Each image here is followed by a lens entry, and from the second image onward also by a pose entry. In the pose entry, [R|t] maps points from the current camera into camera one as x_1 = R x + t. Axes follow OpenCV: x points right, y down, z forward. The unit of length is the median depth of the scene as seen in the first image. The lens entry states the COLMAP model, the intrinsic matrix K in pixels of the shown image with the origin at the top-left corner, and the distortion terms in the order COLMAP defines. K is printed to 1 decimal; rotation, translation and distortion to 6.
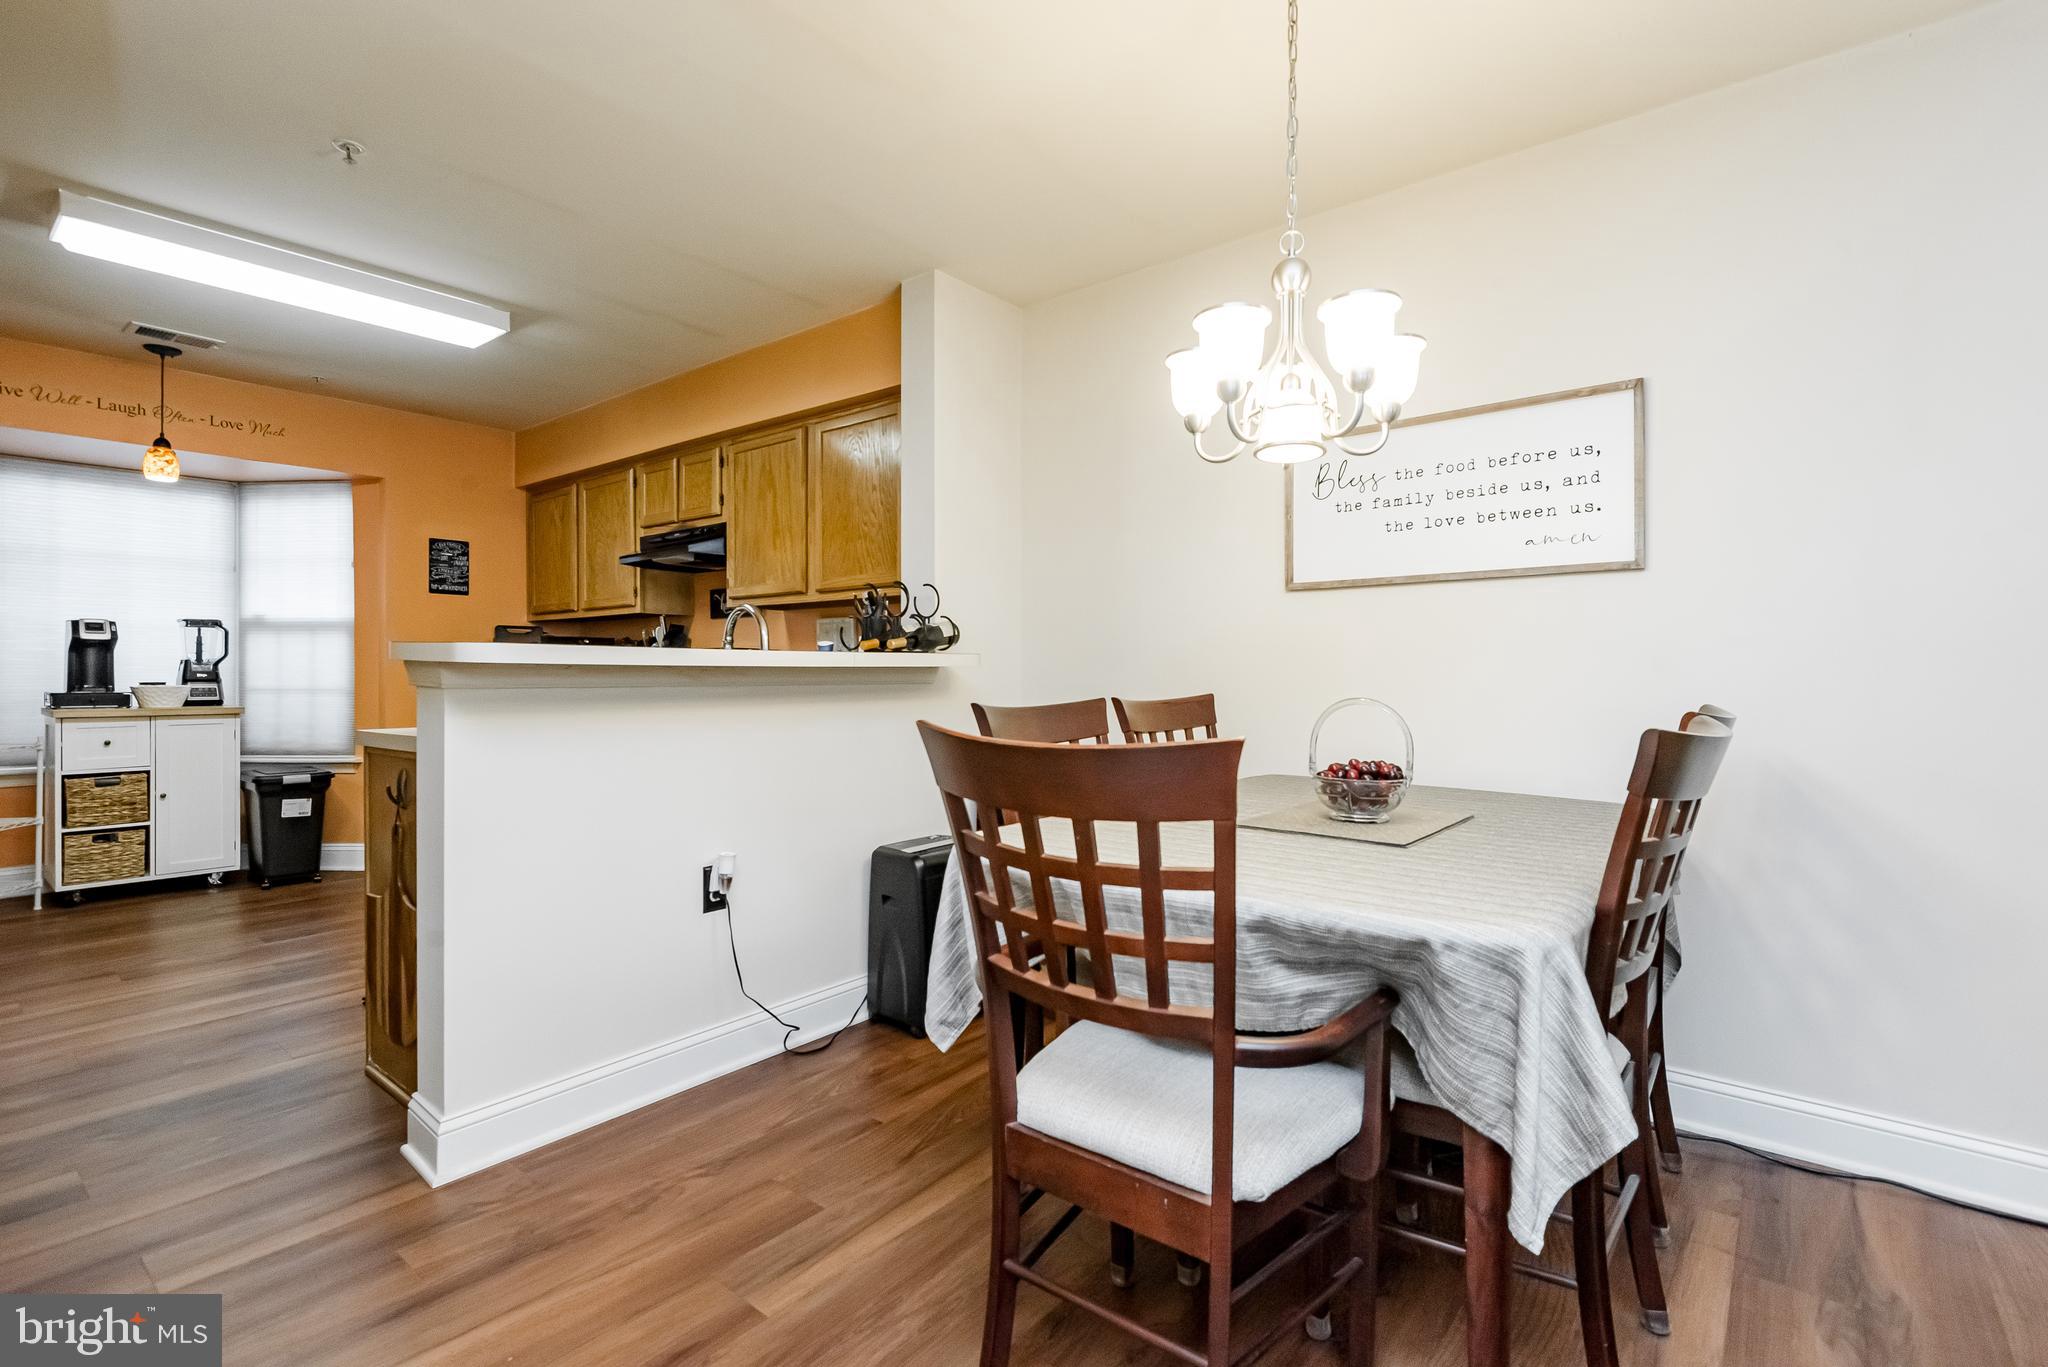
lens RADIAL K [[985.7, 0, 1024.0], [0, 985.7, 683.5], [0, 0, 1]] dist [-0.003549, -0.000687]
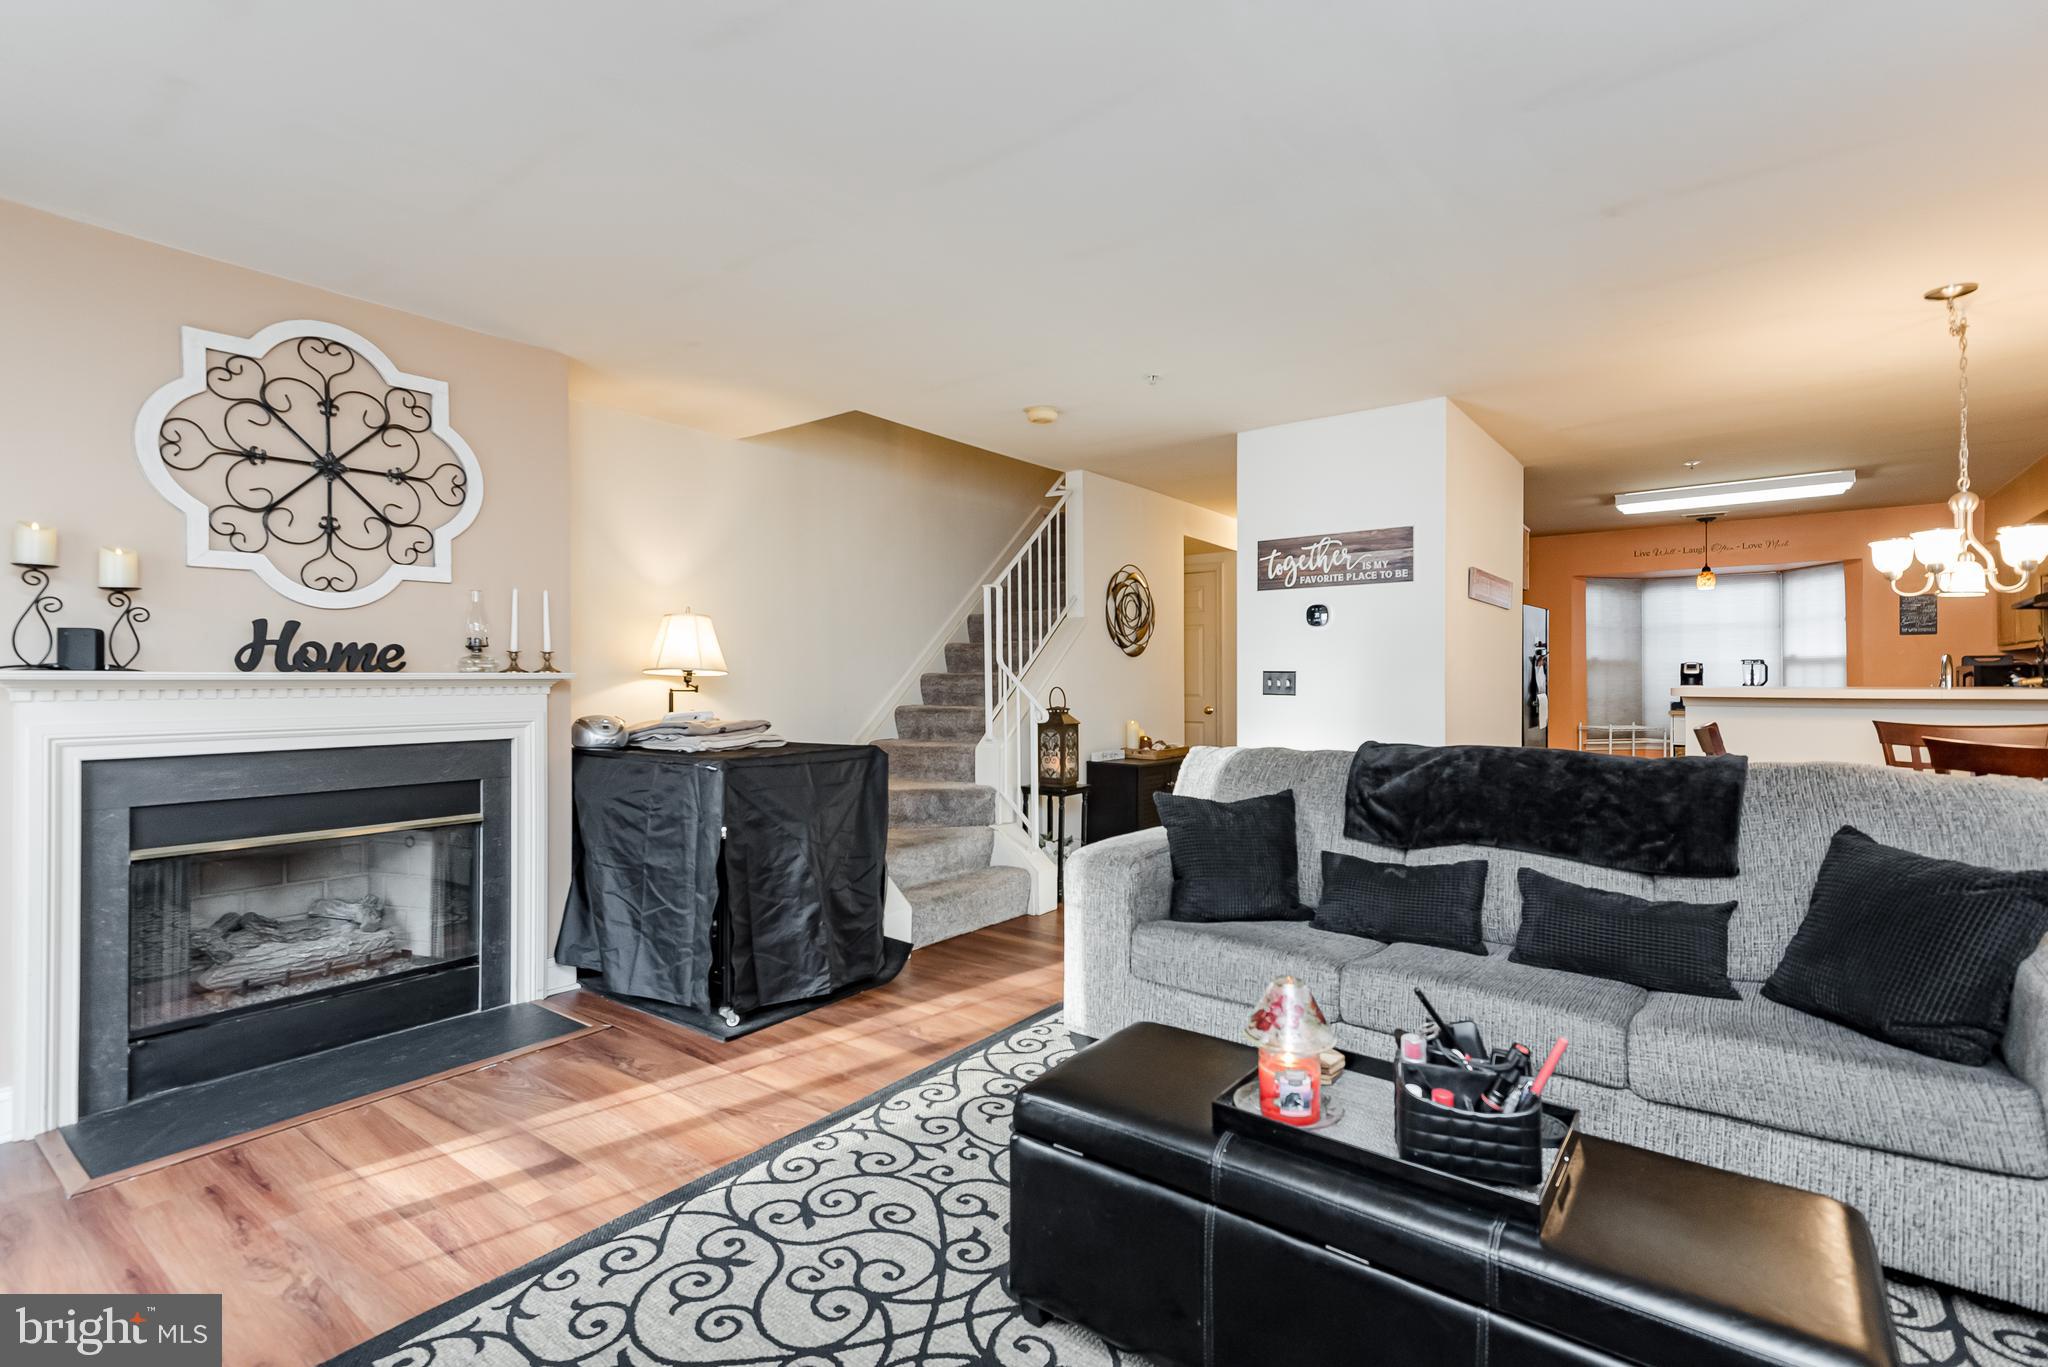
lens RADIAL K [[930.5, 0, 1013.3], [0, 930.5, 678.0], [0, 0, 1]] dist [0.020995, -0.013713]
pose [[0.041173, -0.005023, -0.999139, 0.749213], [-0.005754, 0.999970, -0.005264, -0.019561], [0.999135, 0.005966, 0.041143, -0.340927]]
